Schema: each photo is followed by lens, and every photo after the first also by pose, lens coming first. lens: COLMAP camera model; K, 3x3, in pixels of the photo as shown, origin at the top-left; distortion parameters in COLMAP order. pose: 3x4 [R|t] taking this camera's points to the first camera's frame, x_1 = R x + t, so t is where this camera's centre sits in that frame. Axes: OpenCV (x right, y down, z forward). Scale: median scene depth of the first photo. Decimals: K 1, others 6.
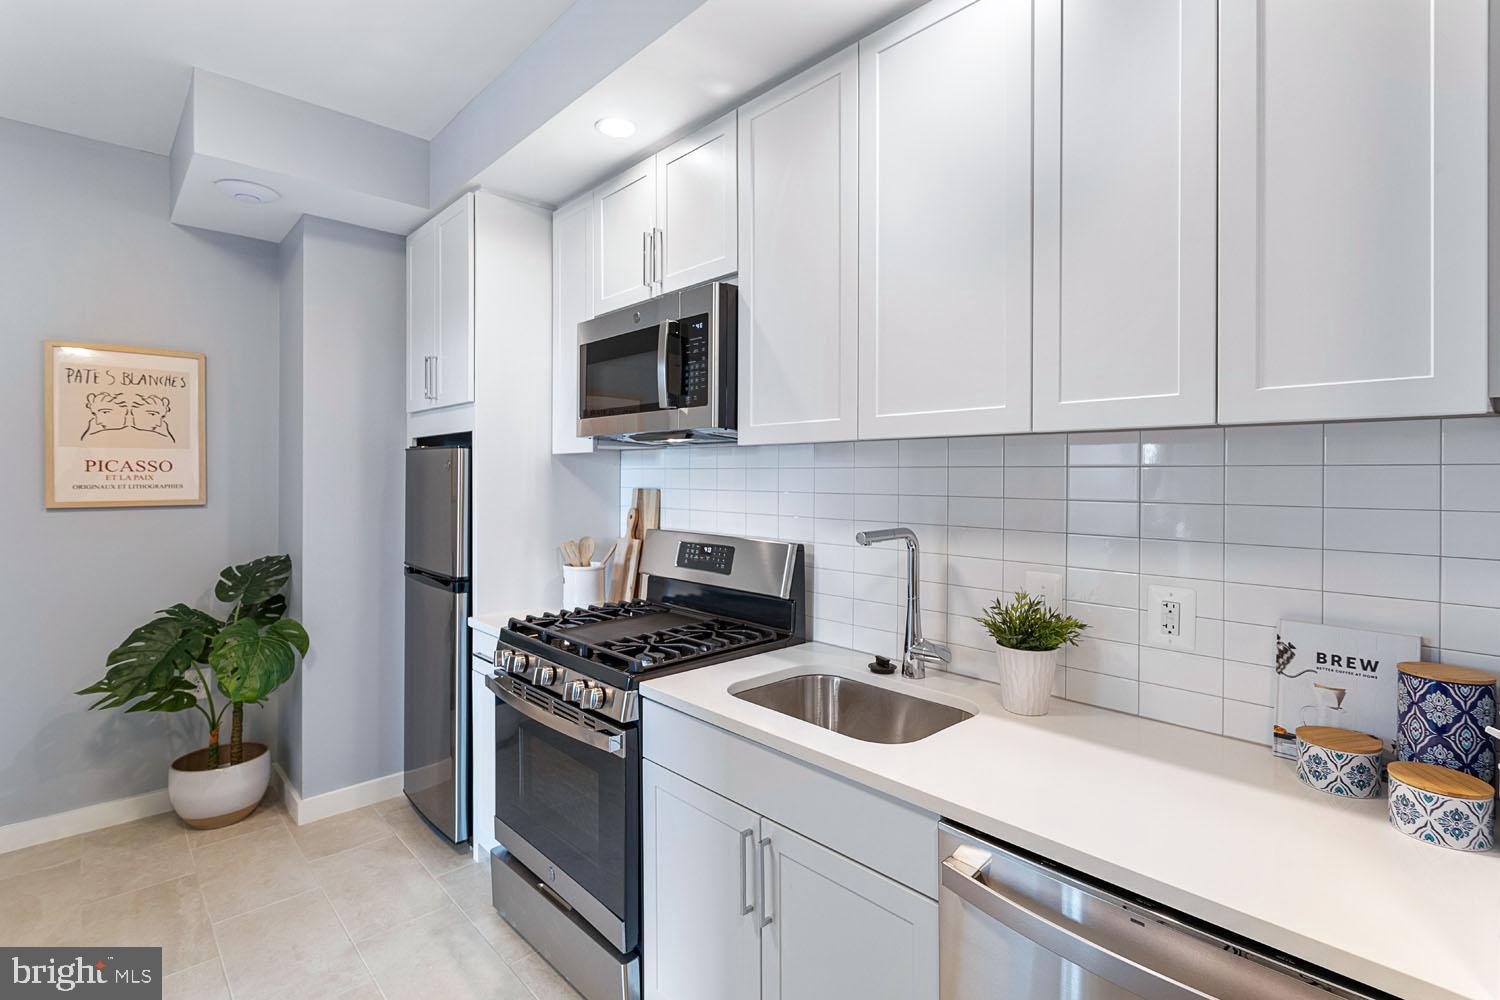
lens RADIAL K [[718.9, 0, 745.4], [0, 718.9, 486.0], [0, 0, 1]] dist [0.002727, 0.000193]
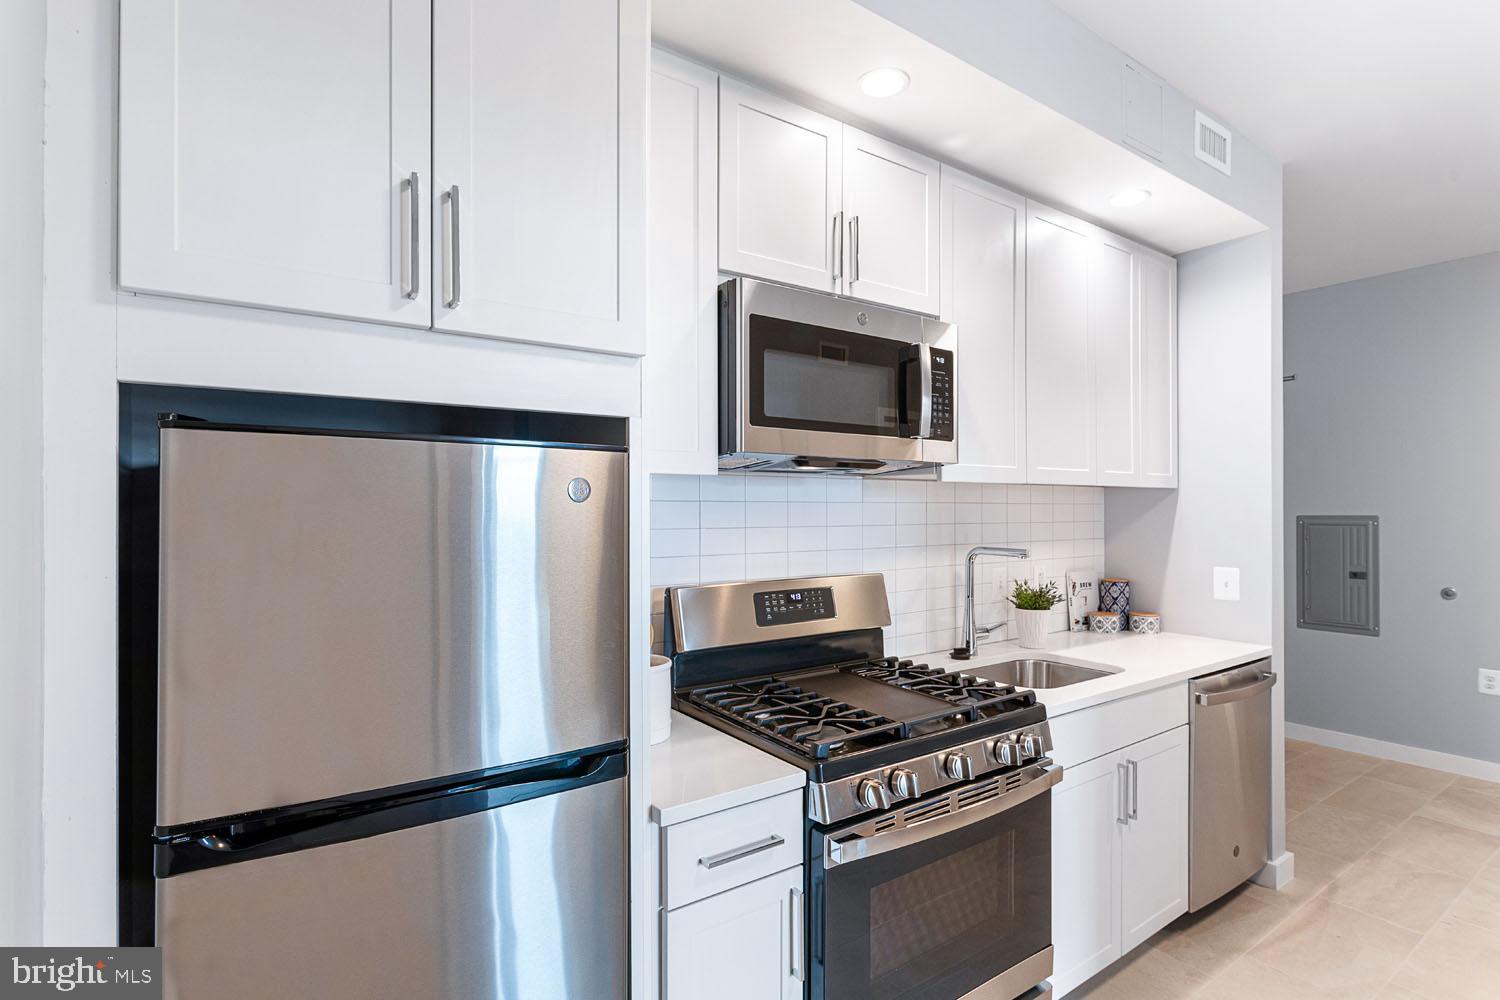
lens RADIAL K [[718.9, 0, 745.4], [0, 718.9, 501.6], [0, 0, 1]] dist [0.002727, 0.000193]
pose [[0.146524, -0.003987, 0.989199, -0.957308], [0.009485, 0.999952, 0.002626, -0.028419], [-0.989162, 0.008997, 0.146555, 0.988322]]
